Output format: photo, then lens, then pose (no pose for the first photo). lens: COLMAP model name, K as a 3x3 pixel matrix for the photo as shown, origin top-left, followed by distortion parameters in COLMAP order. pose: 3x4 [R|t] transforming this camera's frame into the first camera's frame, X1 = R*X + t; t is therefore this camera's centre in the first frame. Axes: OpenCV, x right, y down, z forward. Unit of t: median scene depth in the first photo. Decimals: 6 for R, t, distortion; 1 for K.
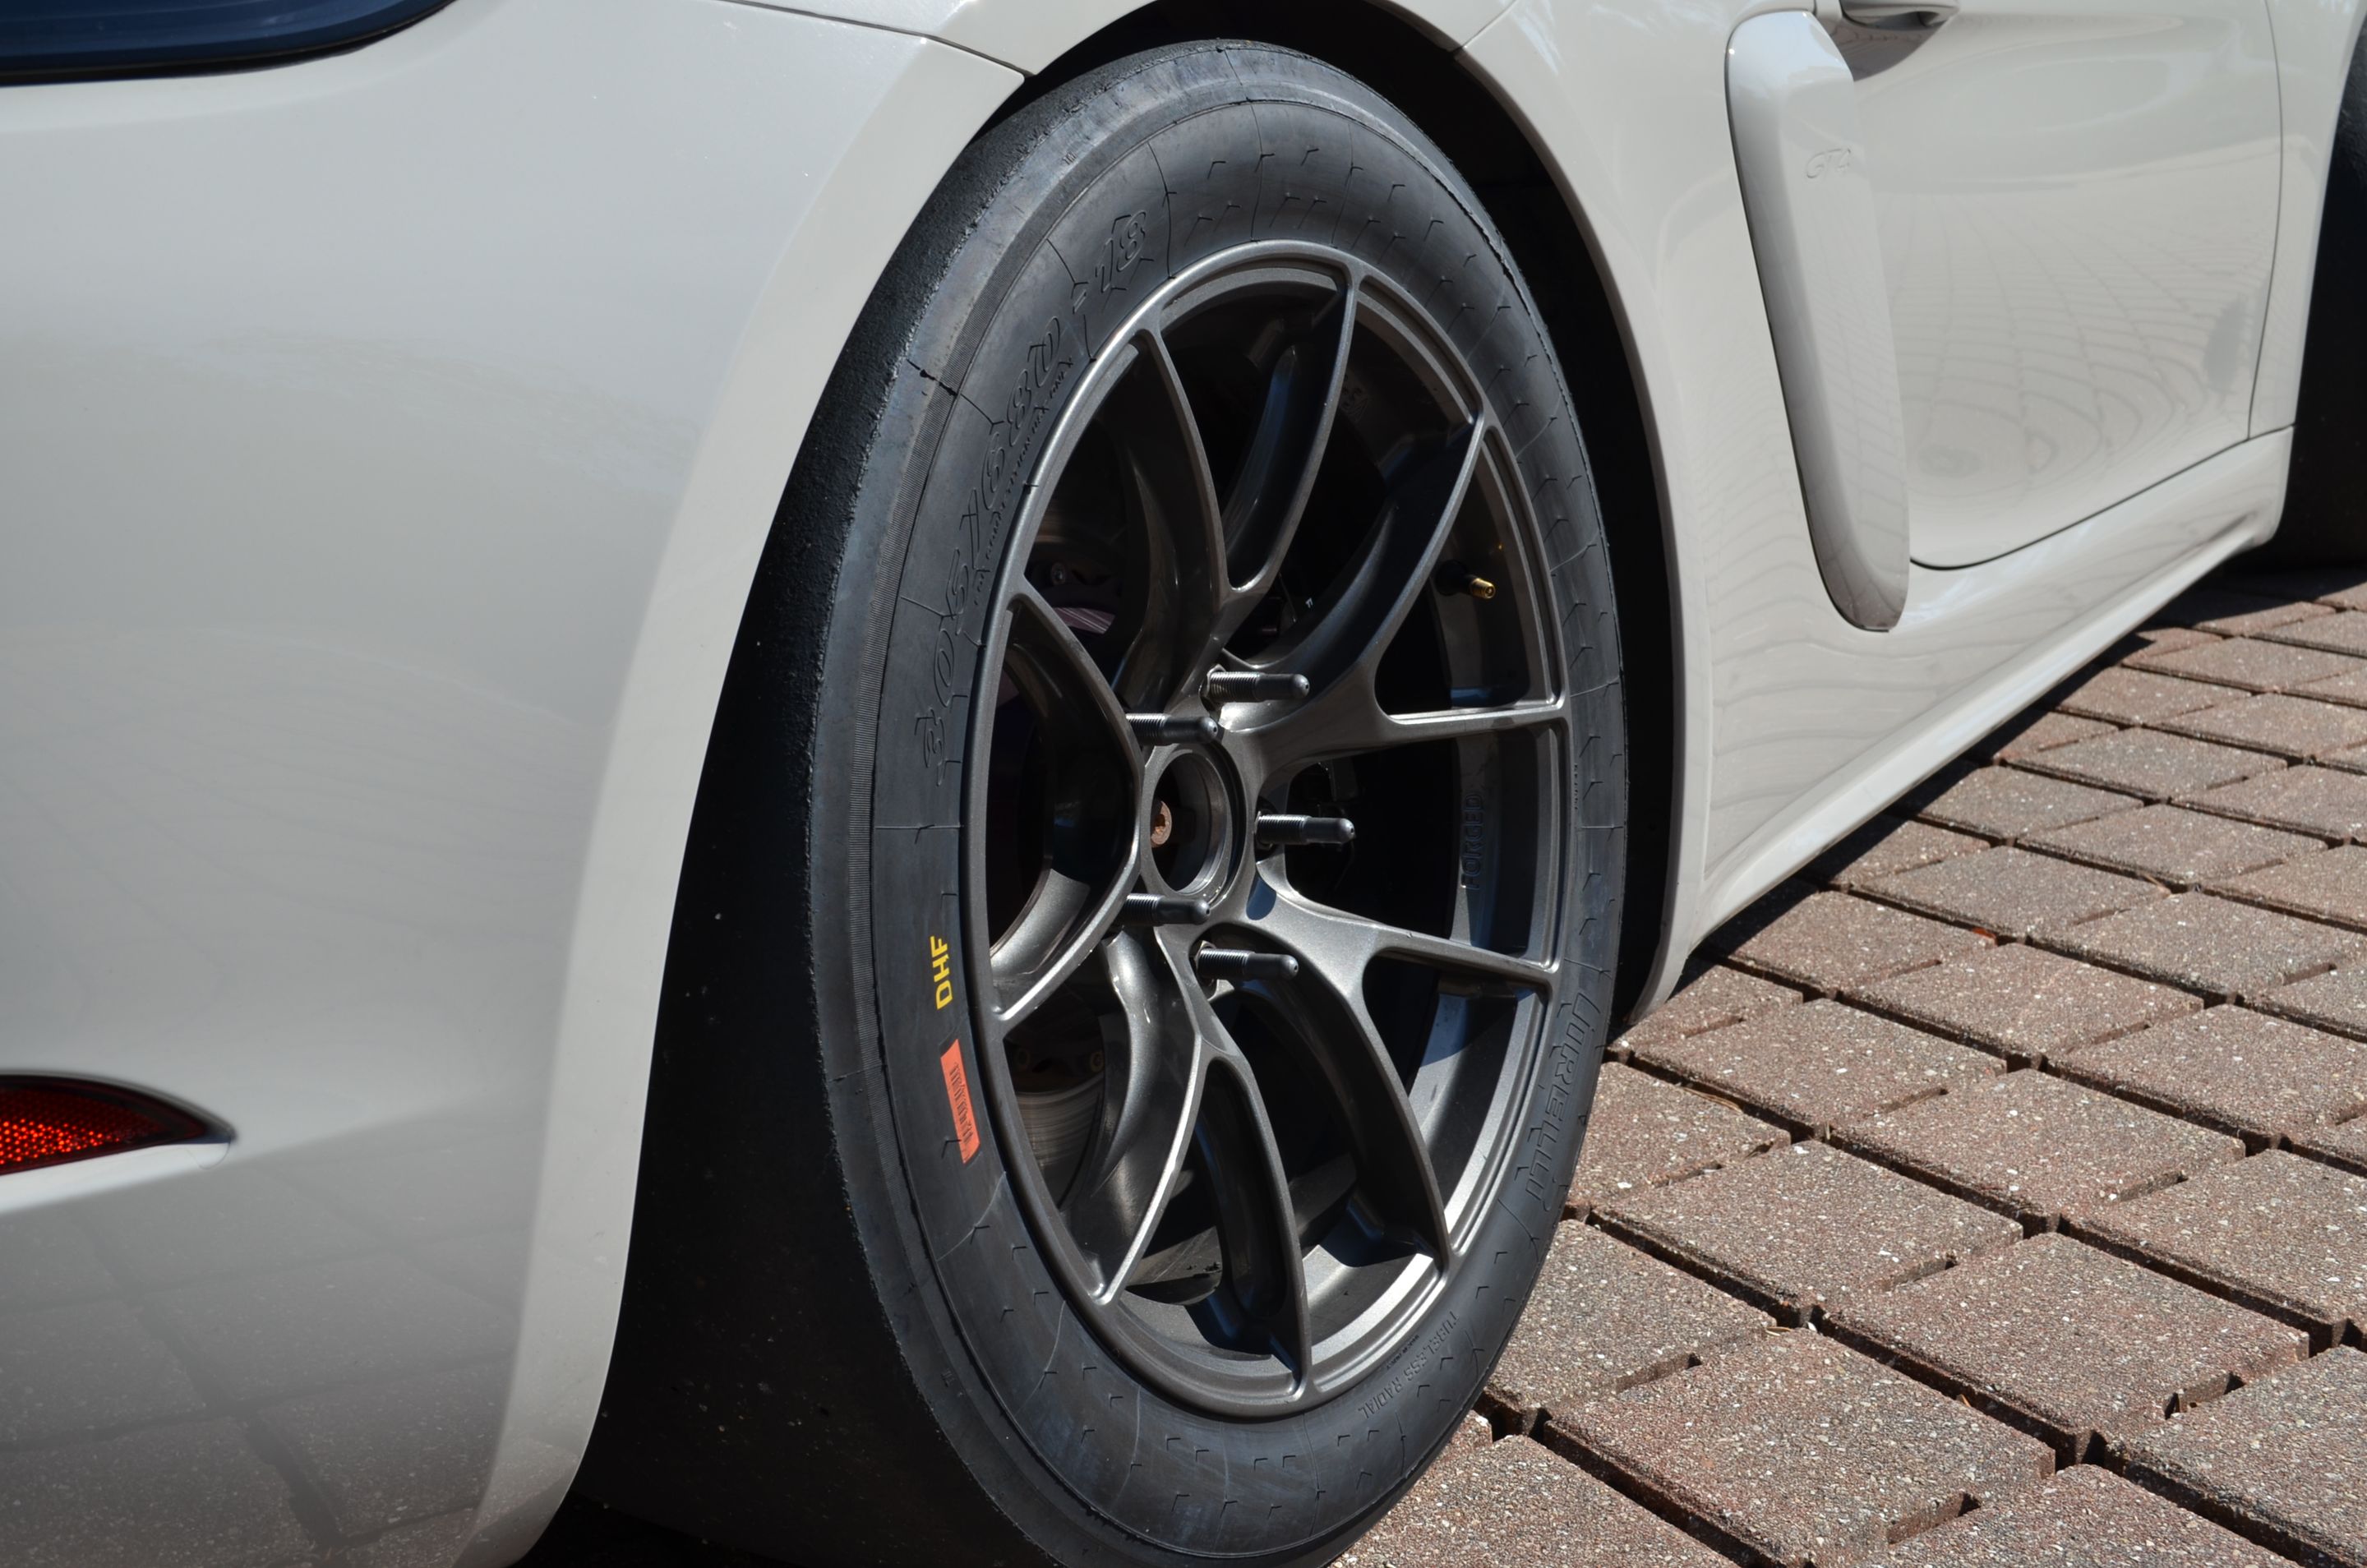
lens RADIAL K [[2695.6, 0, 1300.9], [0, 2695.6, 783.2], [0, 0, 1]] dist [-0.002232, 0.410954]
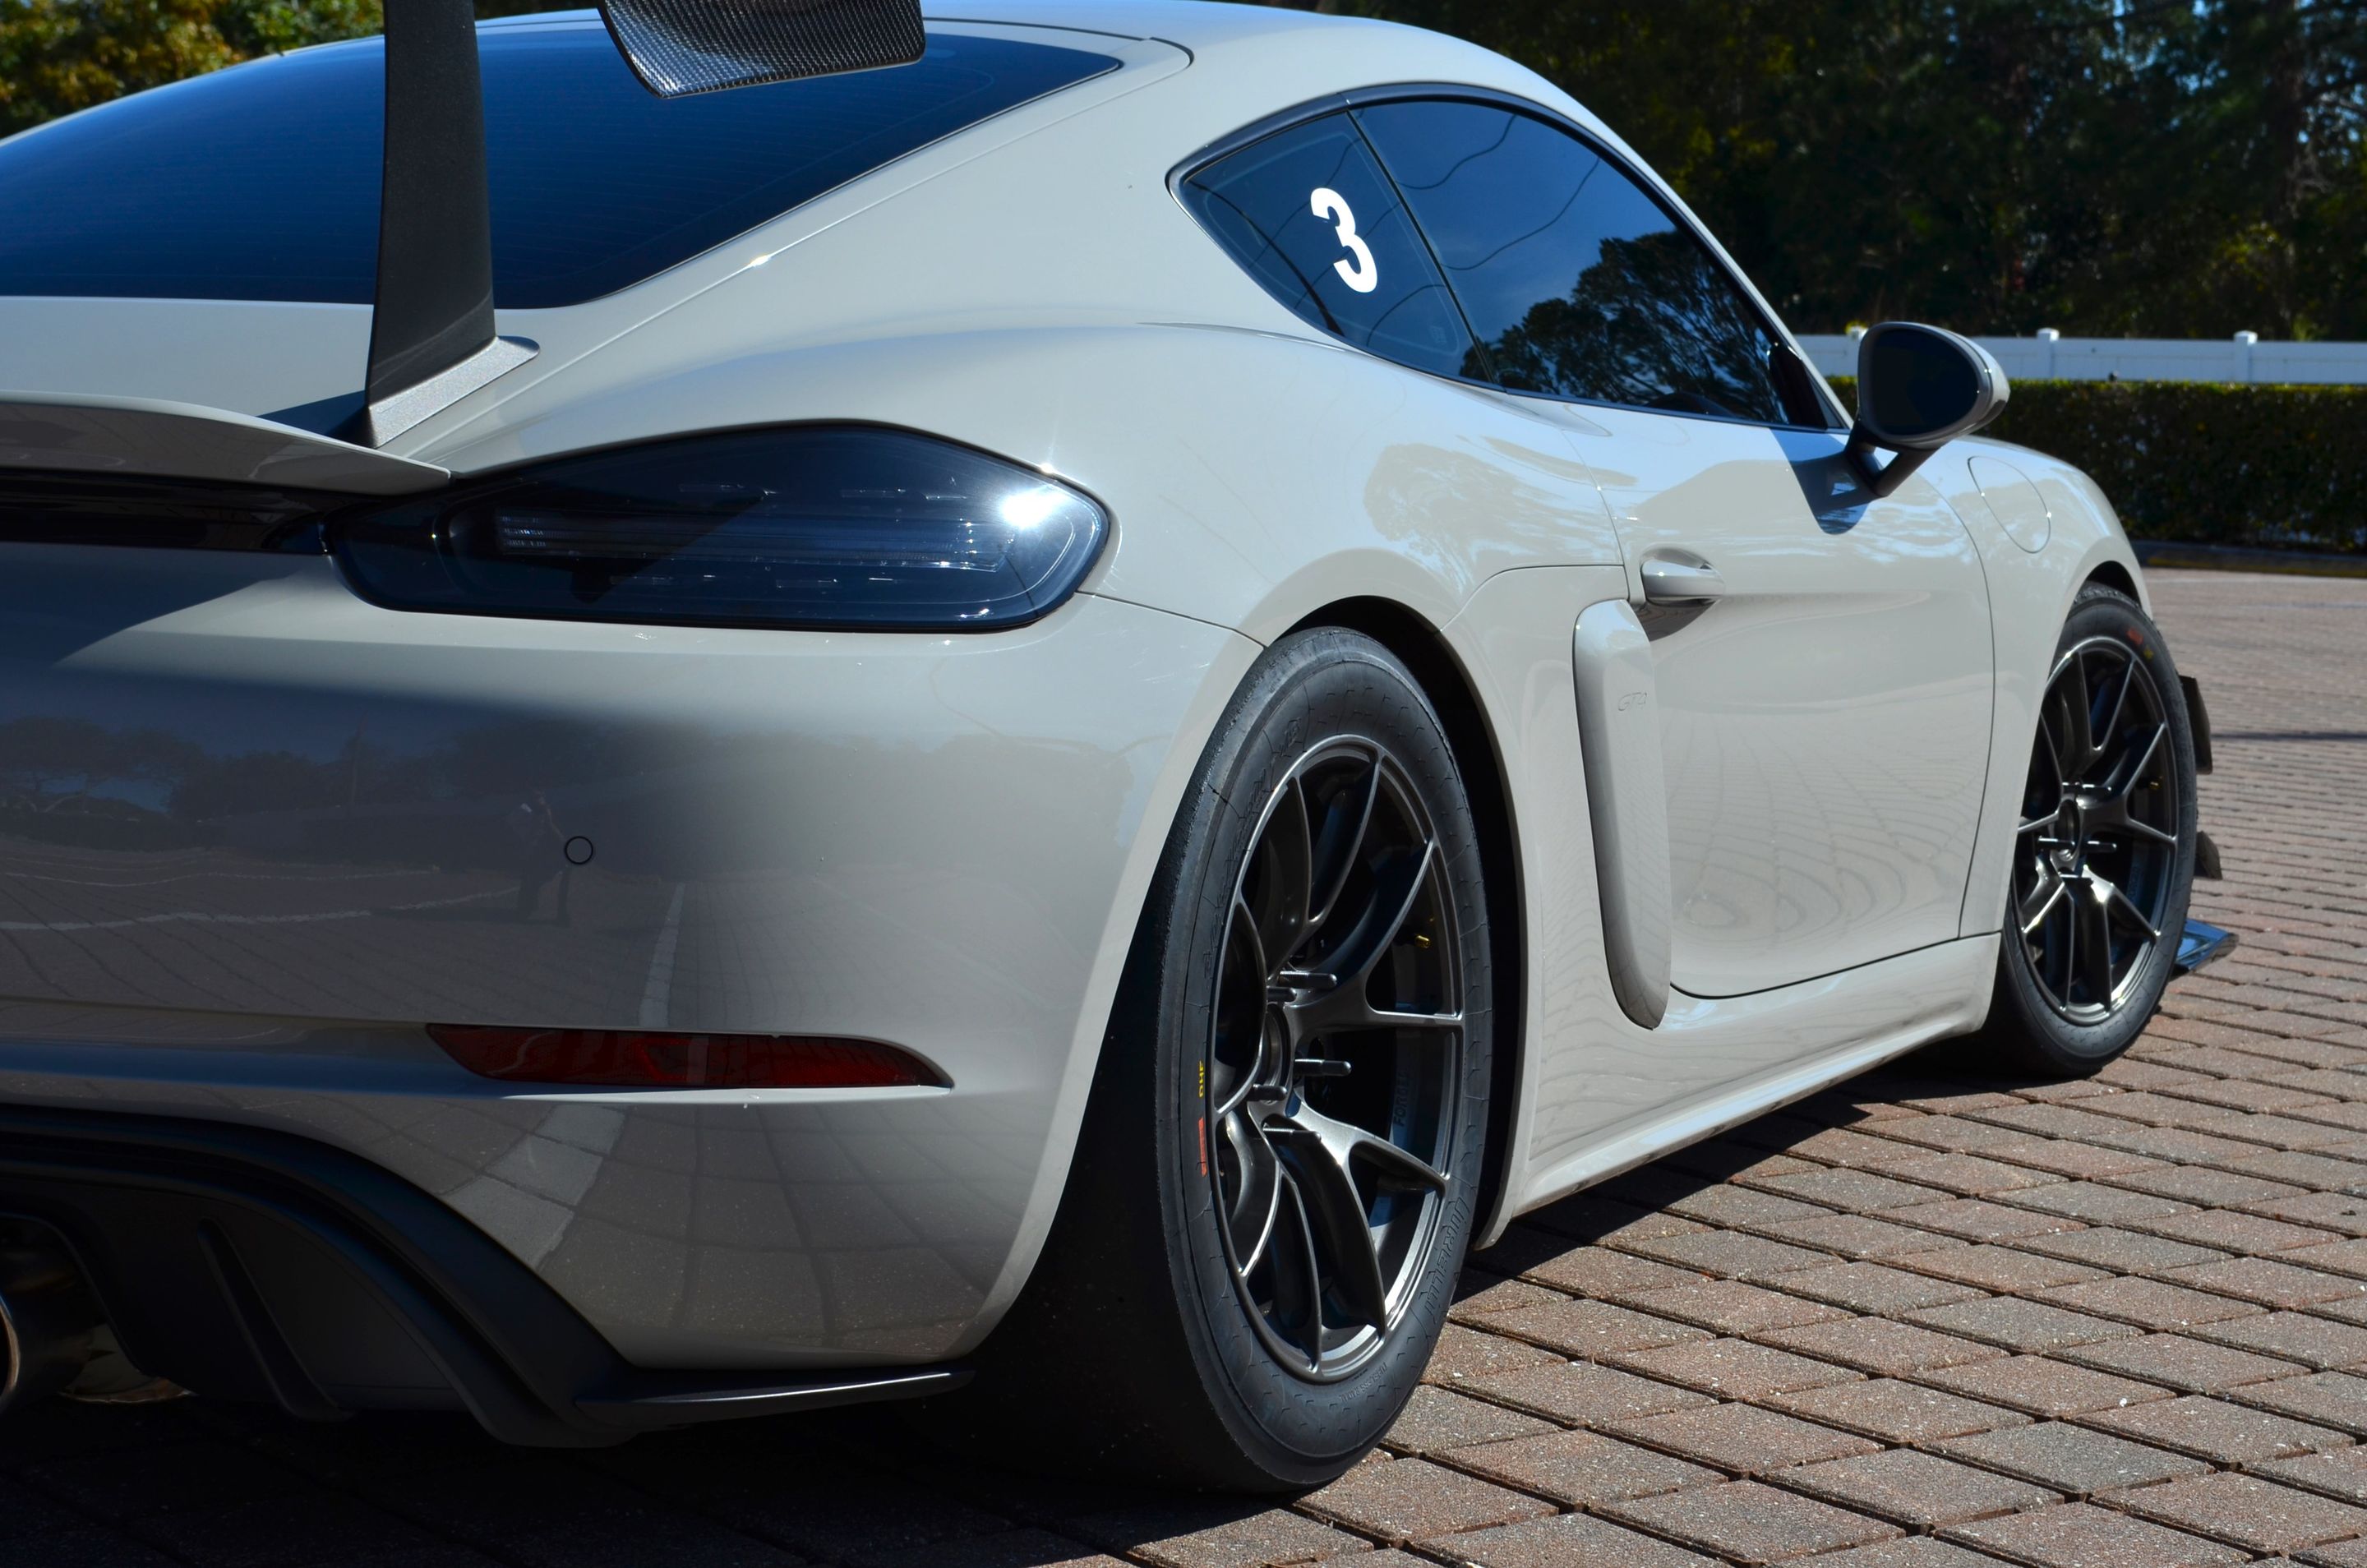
lens RADIAL K [[4262.3, 0, 1183.5], [0, 4262.3, 784.0], [0, 0, 1]] dist [-0.024503, 0.005768]
pose [[0.990273, 0.087075, 0.108525, -0.385556], [-0.068507, 0.984010, -0.164410, 0.284097], [-0.121106, 0.155376, 0.980404, -1.636929]]
